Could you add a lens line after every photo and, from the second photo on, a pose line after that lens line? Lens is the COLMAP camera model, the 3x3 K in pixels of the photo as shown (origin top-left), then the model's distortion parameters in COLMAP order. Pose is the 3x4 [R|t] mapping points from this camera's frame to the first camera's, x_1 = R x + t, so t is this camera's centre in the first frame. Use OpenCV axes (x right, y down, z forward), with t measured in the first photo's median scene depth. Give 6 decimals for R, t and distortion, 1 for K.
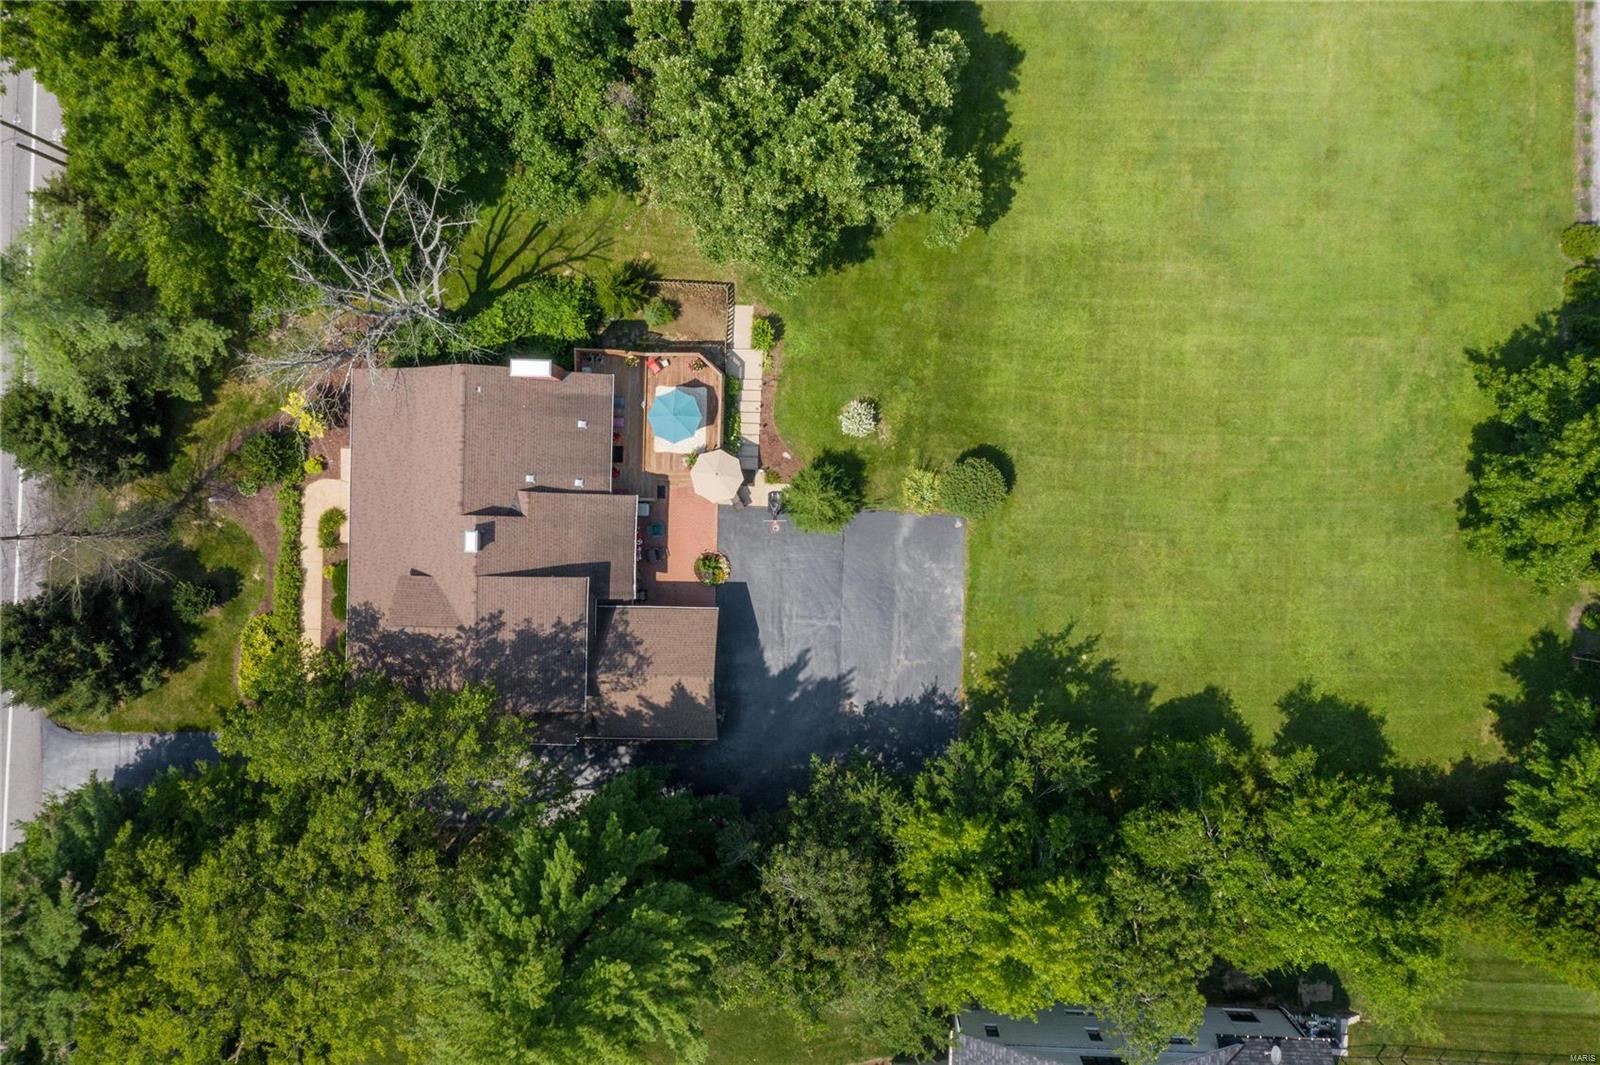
lens RADIAL K [[1204.1, 0, 785.4], [0, 1204.1, 526.9], [0, 0, 1]] dist [-0.003967, 0.010481]
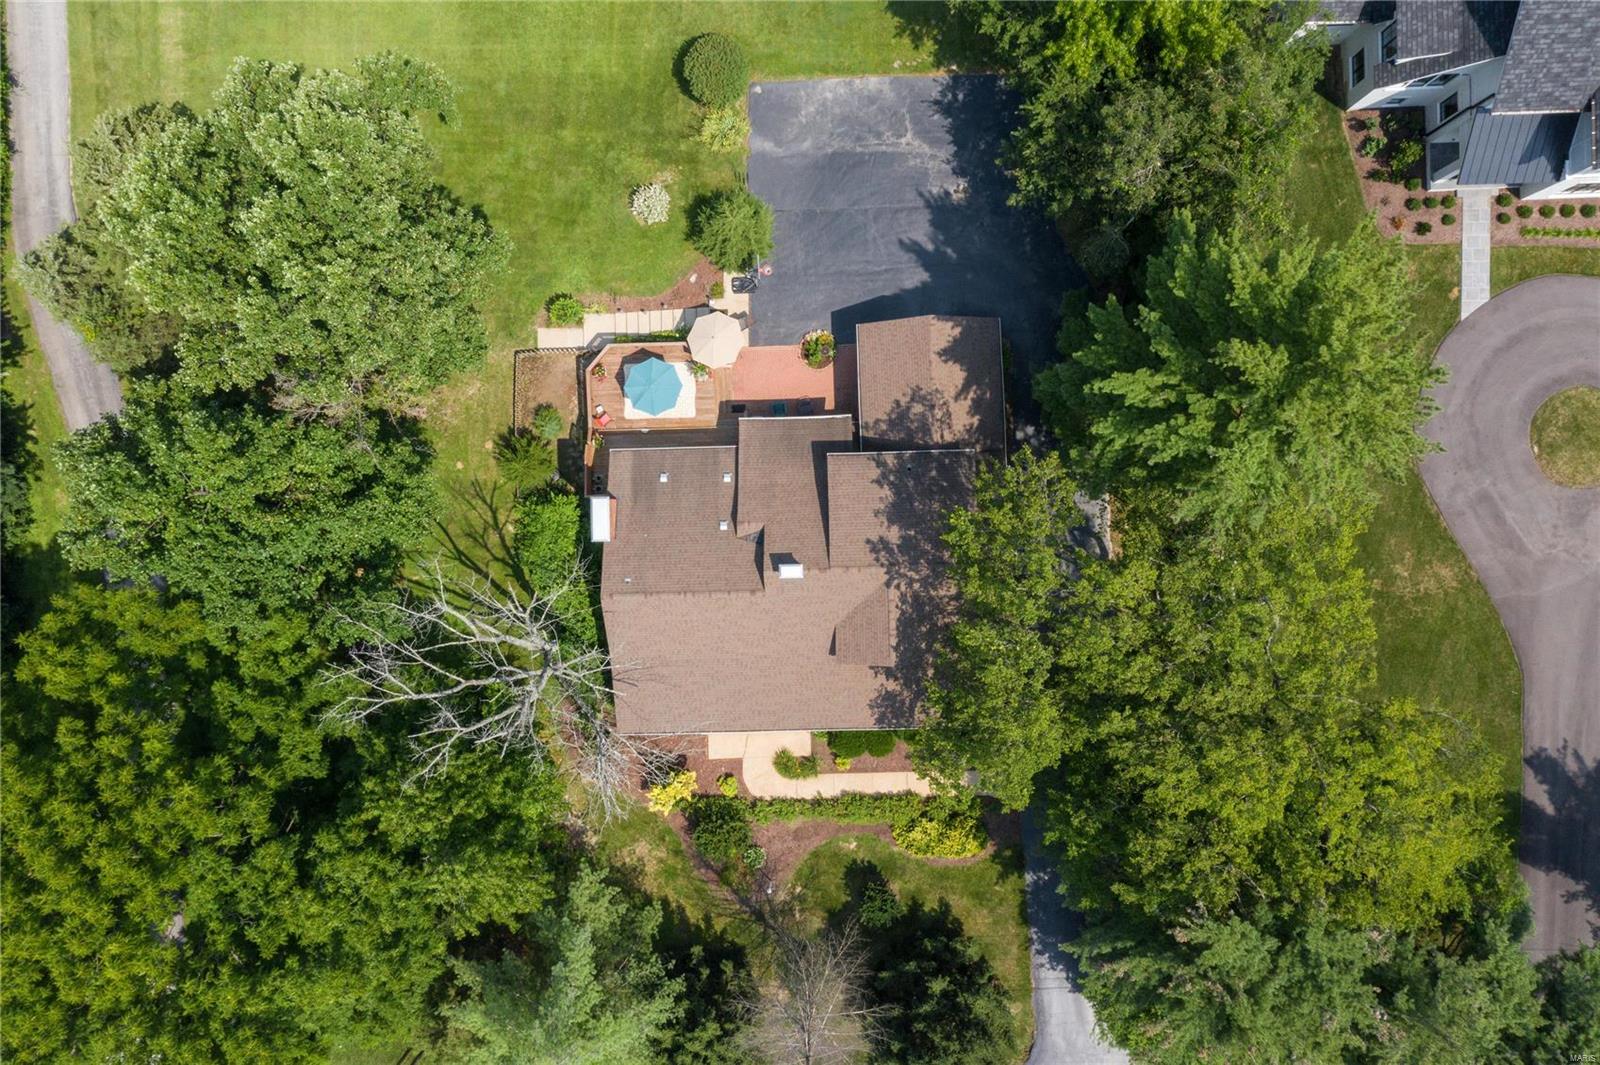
lens RADIAL K [[1204.1, 0, 798.1], [0, 1204.1, 532.3], [0, 0, 1]] dist [-0.003967, 0.010481]
pose [[-0.051035, -0.998403, 0.024223, -0.224031], [0.997976, -0.051904, -0.036732, 0.046368], [0.037931, 0.022299, 0.999032, 0.076997]]
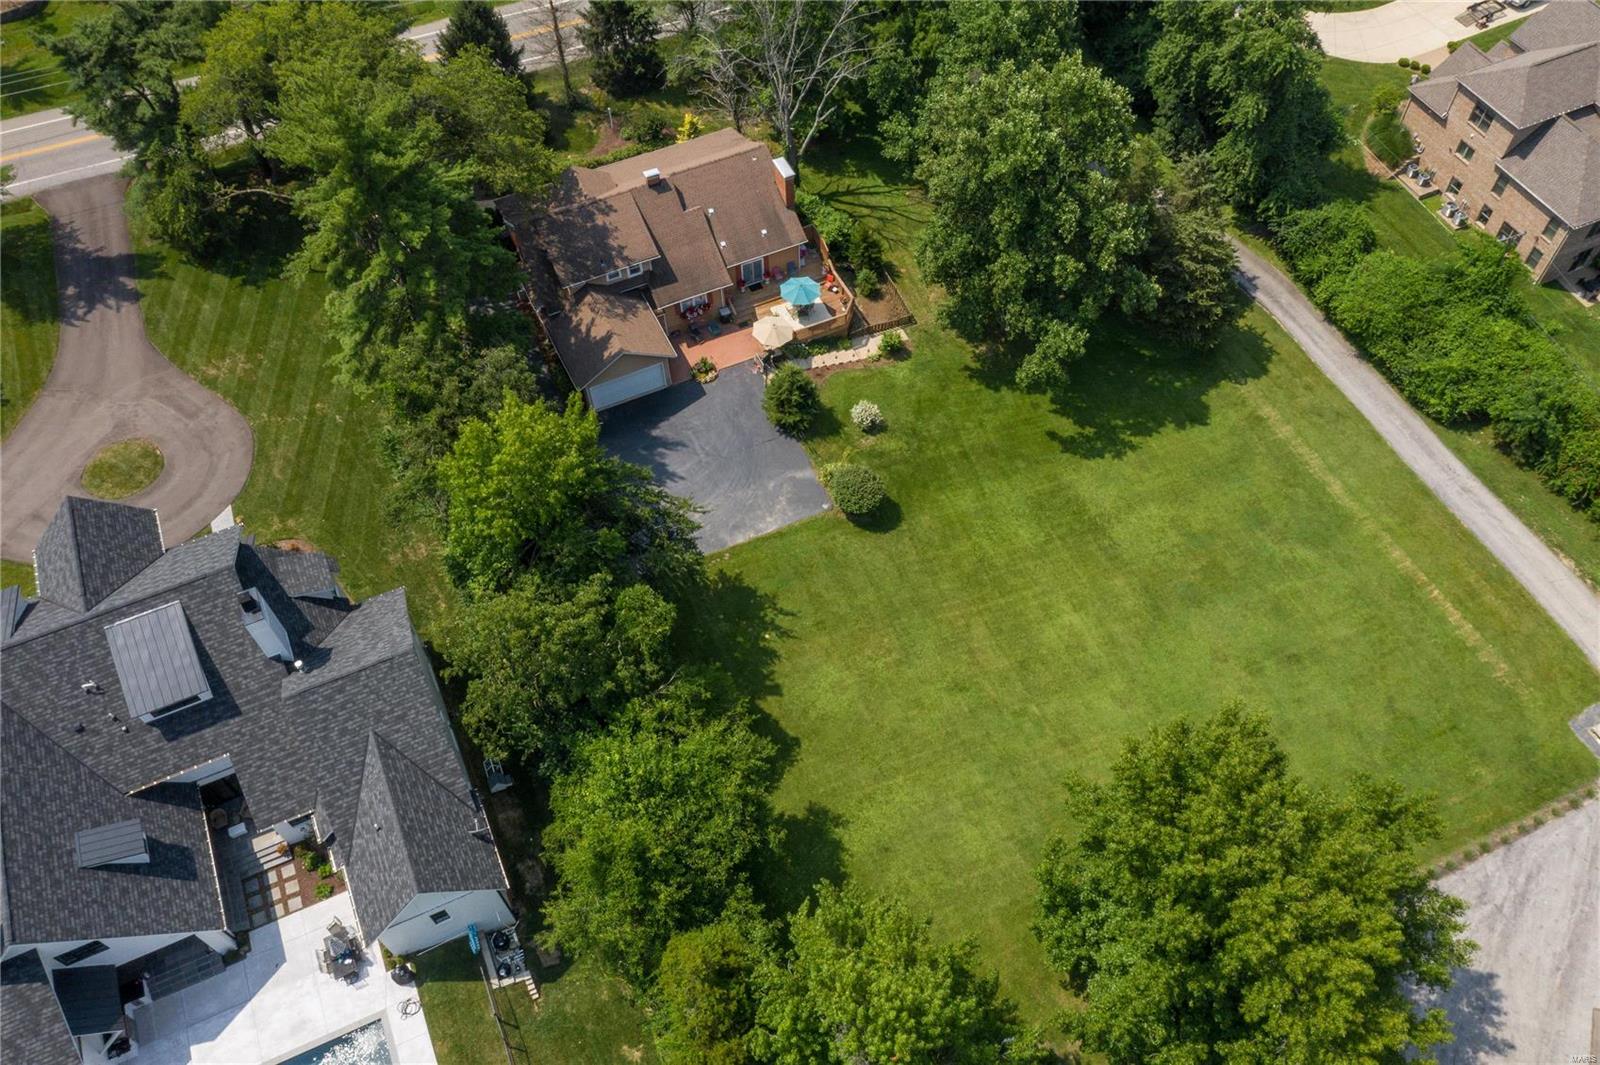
lens RADIAL K [[1285.5, 0, 801.0], [0, 1285.5, 530.6], [0, 0, 1]] dist [0.005758, -0.001001]
pose [[0.438473, 0.747288, -0.499302, 0.770097], [-0.898719, 0.360407, -0.249821, 0.337323], [-0.006736, 0.558272, 0.829630, -0.008611]]
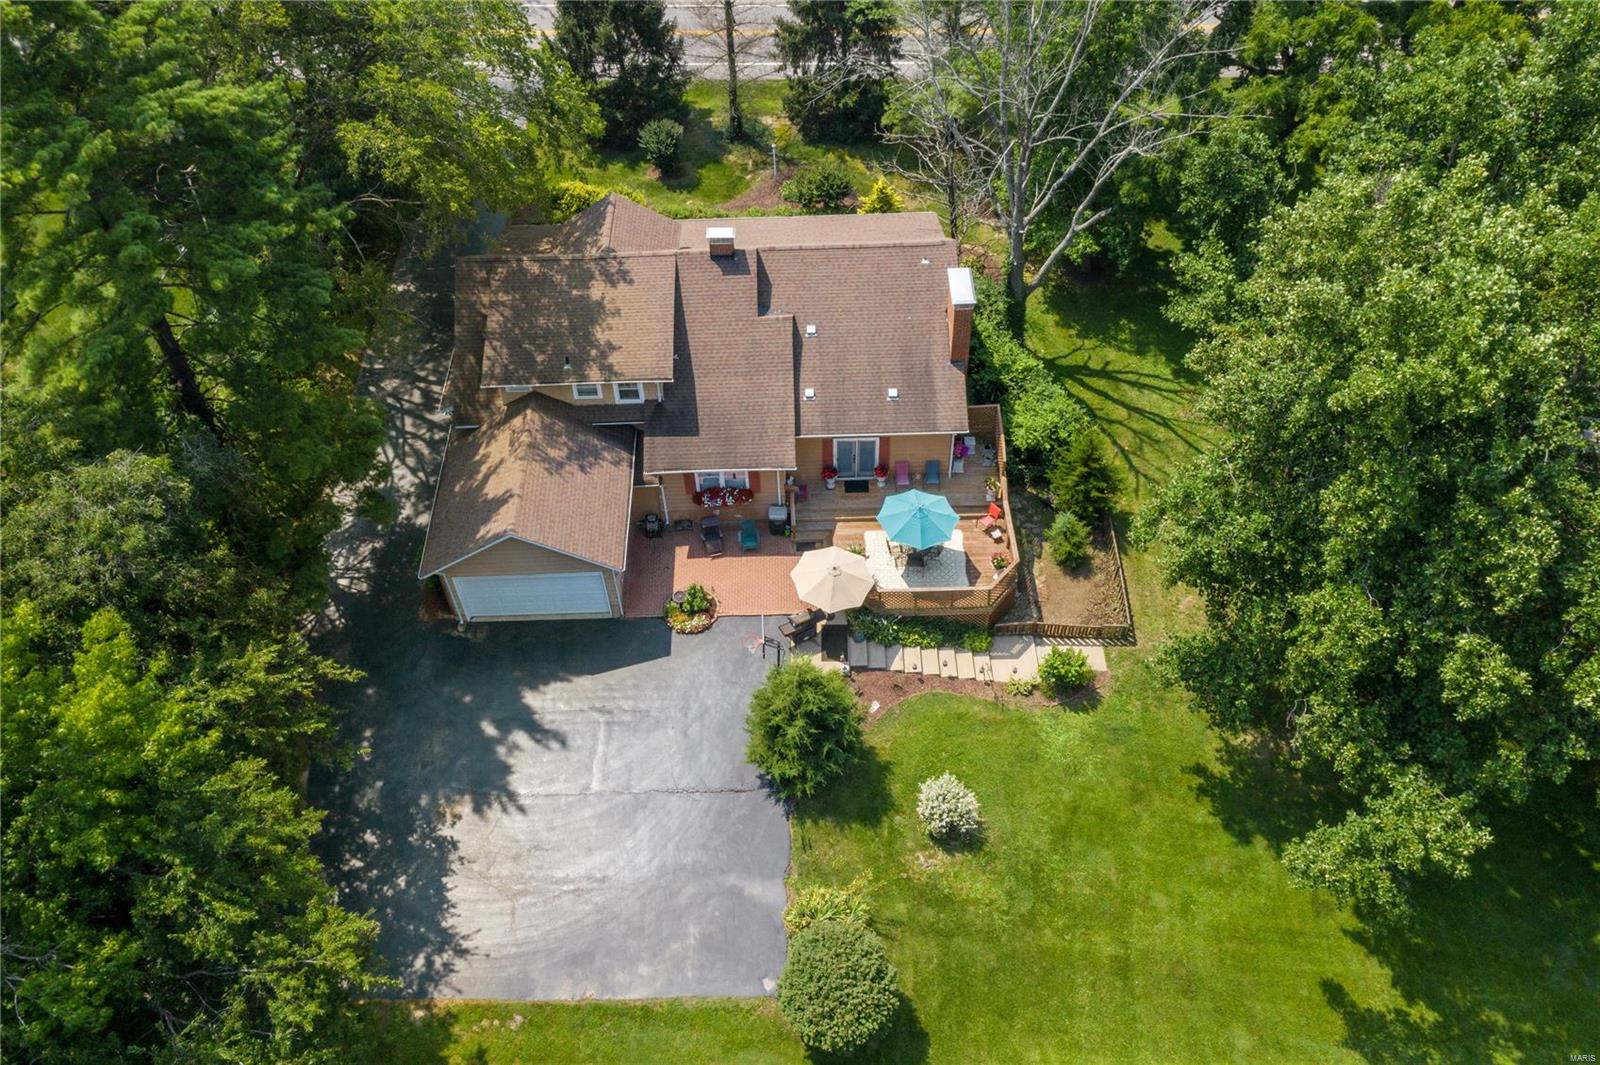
lens RADIAL K [[1285.5, 0, 798.9], [0, 1285.5, 529.1], [0, 0, 1]] dist [0.005758, -0.001001]
pose [[0.041369, 0.760075, -0.648517, 0.359796], [-0.999118, 0.036109, -0.021413, -0.009732], [0.007142, 0.648832, 0.760899, 0.445497]]
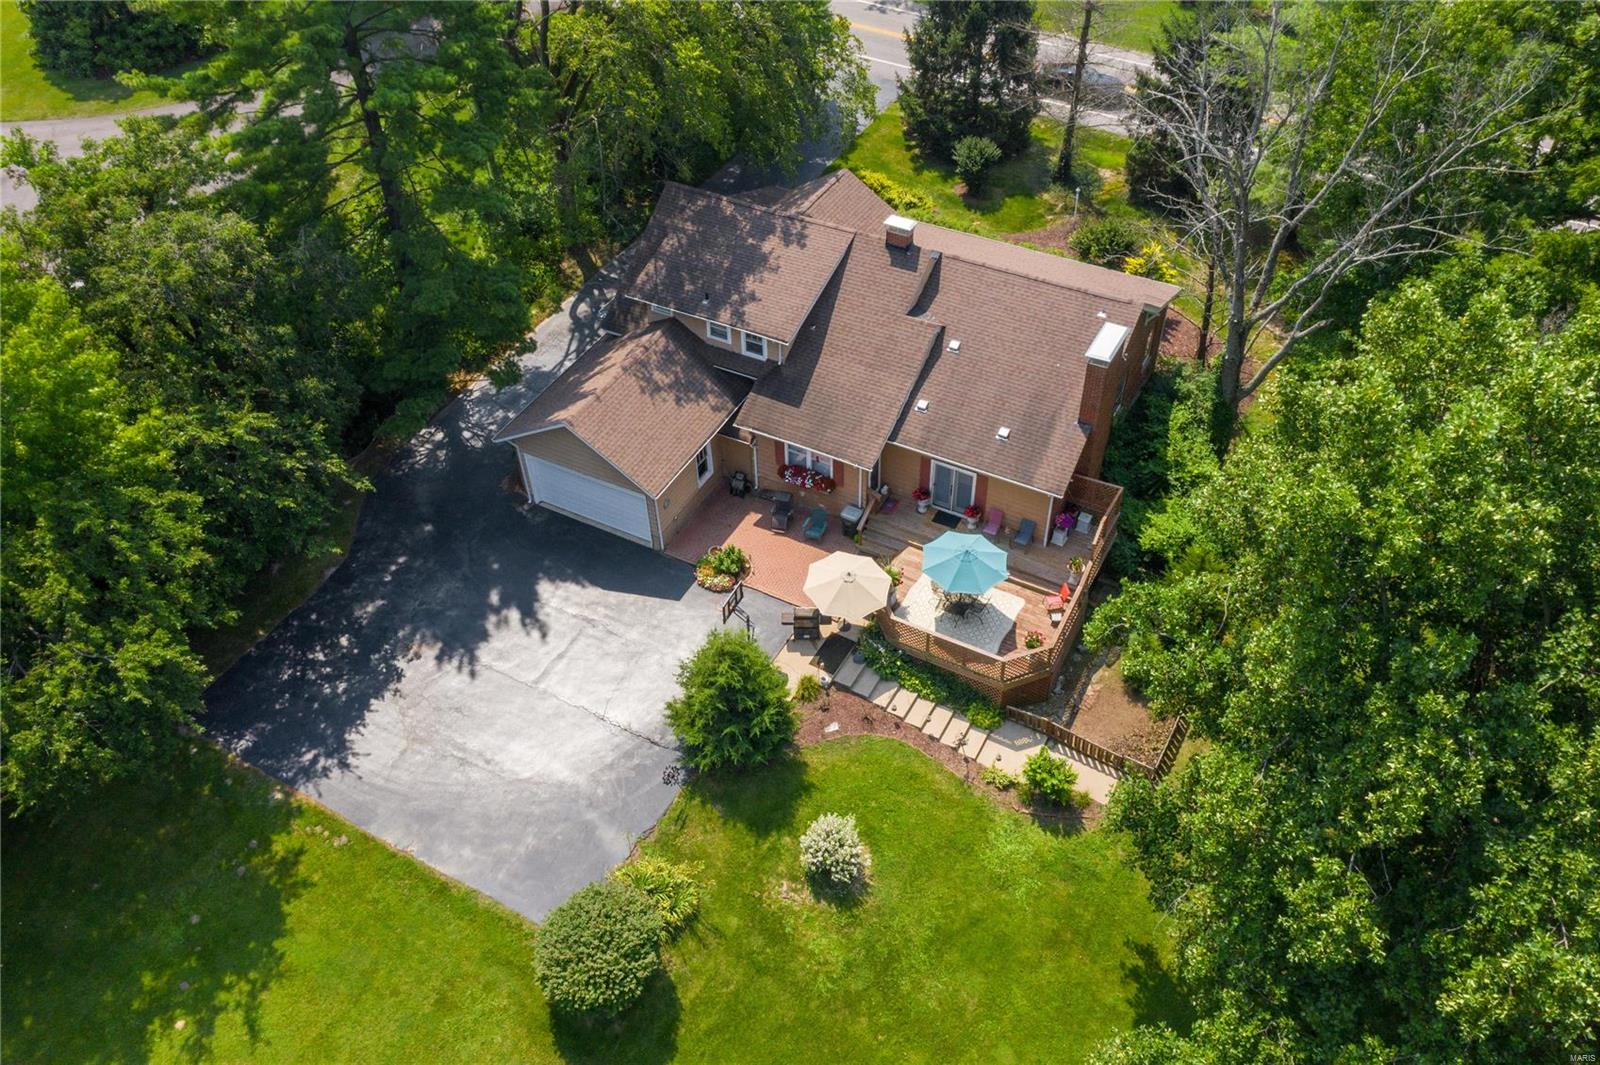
lens RADIAL K [[1285.5, 0, 799.6], [0, 1285.5, 524.6], [0, 0, 1]] dist [0.005758, -0.001001]
pose [[-0.455619, 0.639885, -0.618836, 0.328008], [-0.889937, -0.311371, 0.333257, -0.220884], [0.020559, 0.702564, 0.711324, 0.501693]]
